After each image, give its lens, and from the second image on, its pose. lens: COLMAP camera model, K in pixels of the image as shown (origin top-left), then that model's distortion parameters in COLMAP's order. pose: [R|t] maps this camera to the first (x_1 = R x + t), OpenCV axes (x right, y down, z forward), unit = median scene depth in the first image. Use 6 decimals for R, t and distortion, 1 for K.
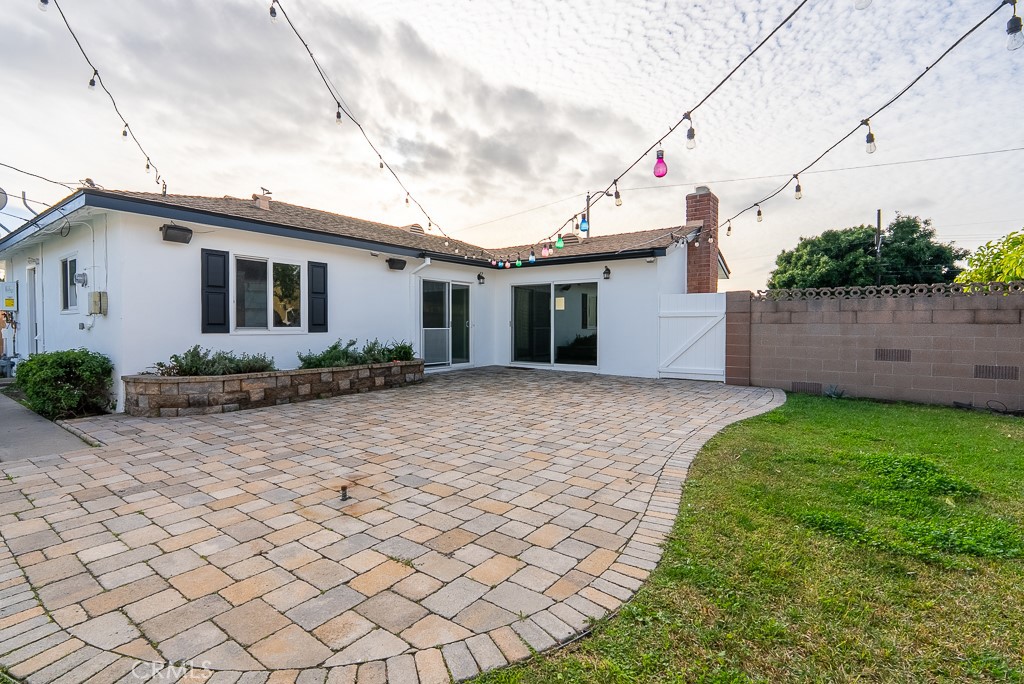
lens RADIAL K [[472.3, 0, 512.0], [0, 472.3, 342.0], [0, 0, 1]] dist [-0.002977, 0.000481]
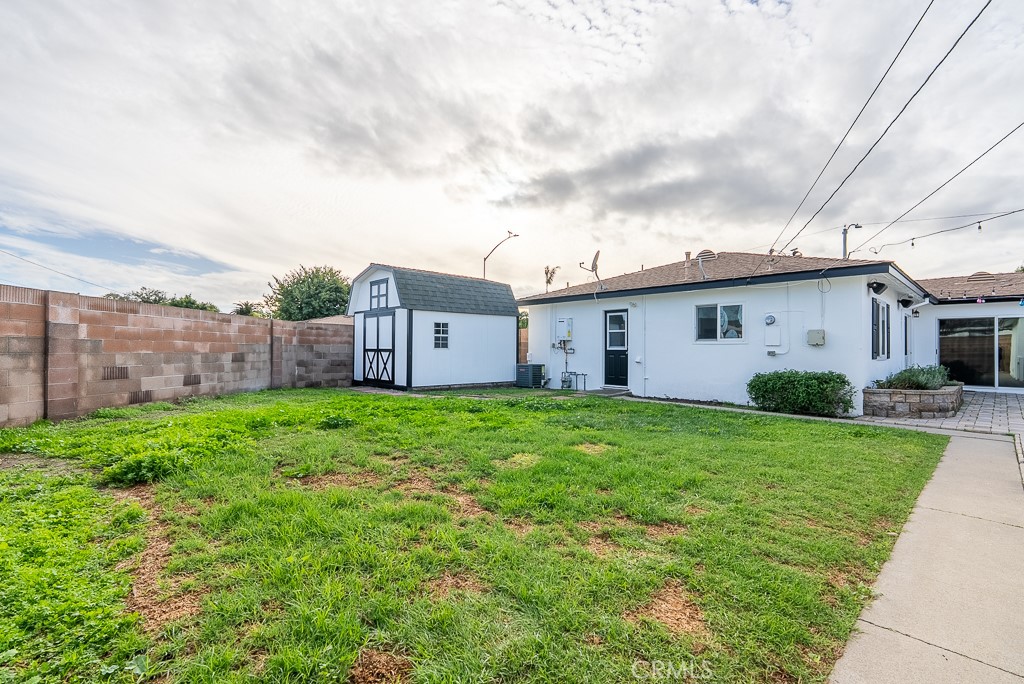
lens RADIAL K [[474.9, 0, 512.0], [0, 474.9, 342.0], [0, 0, 1]] dist [-0.006230, -0.000215]
pose [[0.983830, 0.002618, -0.179084, -1.210057], [-0.011543, 0.998741, -0.048813, 0.008788], [0.178731, 0.050091, 0.982622, -0.458577]]
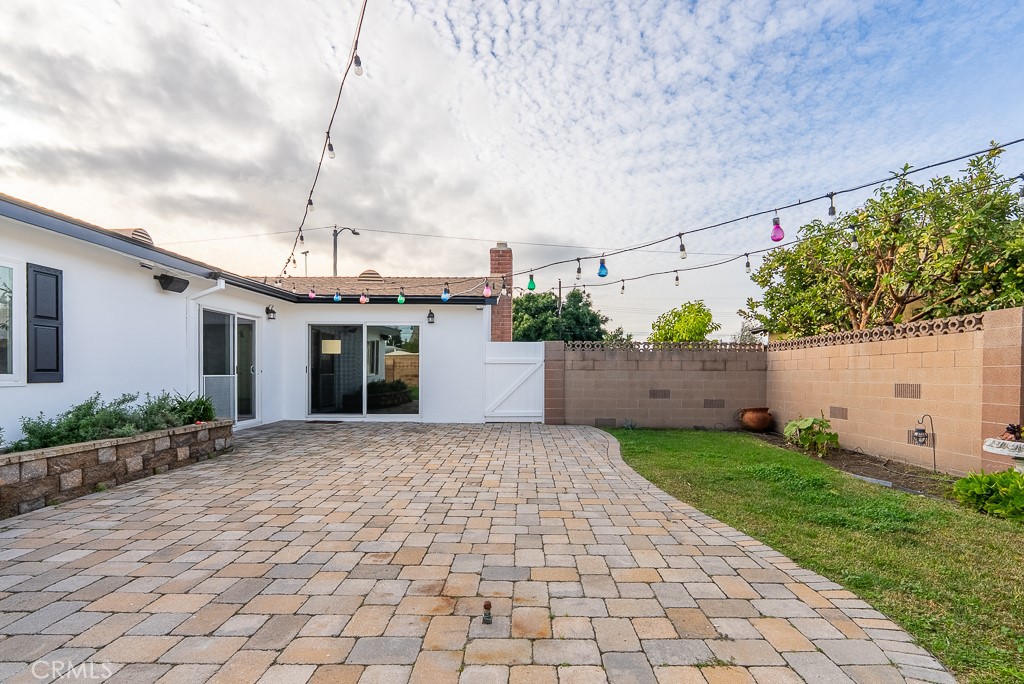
lens RADIAL K [[470.1, 0, 528.3], [0, 470.1, 377.5], [0, 0, 1]] dist [-0.007051, 0.000084]
pose [[0.799260, -0.006986, 0.600944, -0.280239], [0.019850, 0.999694, -0.014780, -0.006326], [-0.600657, 0.023741, 0.799154, 0.155320]]
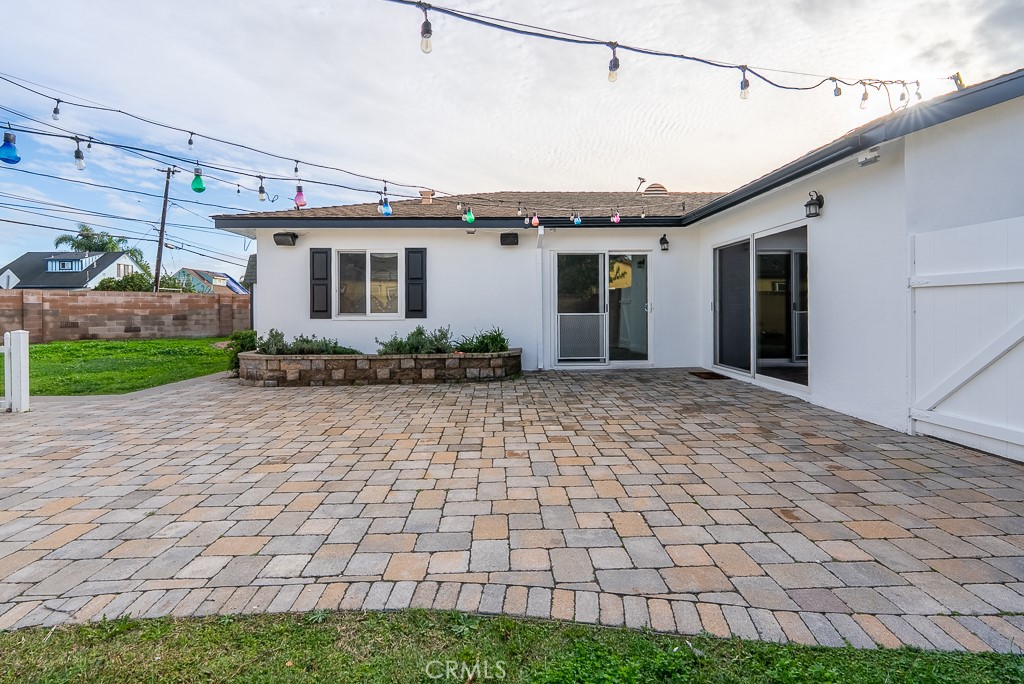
lens RADIAL K [[467.0, 0, 511.9], [0, 467.0, 310.7], [0, 0, 1]] dist [-0.006823, -0.000139]
pose [[0.612488, -0.004142, -0.790469, 0.500511], [-0.018541, 0.999636, -0.019604, -0.021164], [0.790262, 0.026664, 0.612188, 0.567671]]
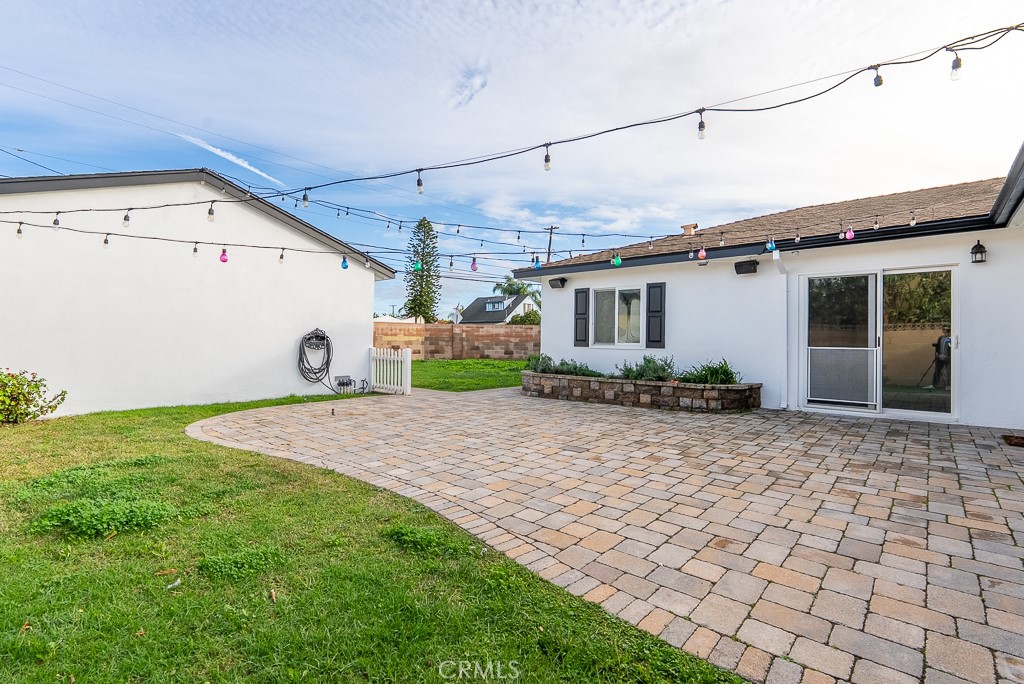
lens RADIAL K [[474.9, 0, 512.0], [0, 474.9, 342.0], [0, 0, 1]] dist [-0.006230, -0.000215]
pose [[-0.096295, 0.000705, -0.995353, 0.704699], [-0.043514, 0.999041, 0.004918, -0.026392], [0.994401, 0.043785, -0.096172, 0.794663]]
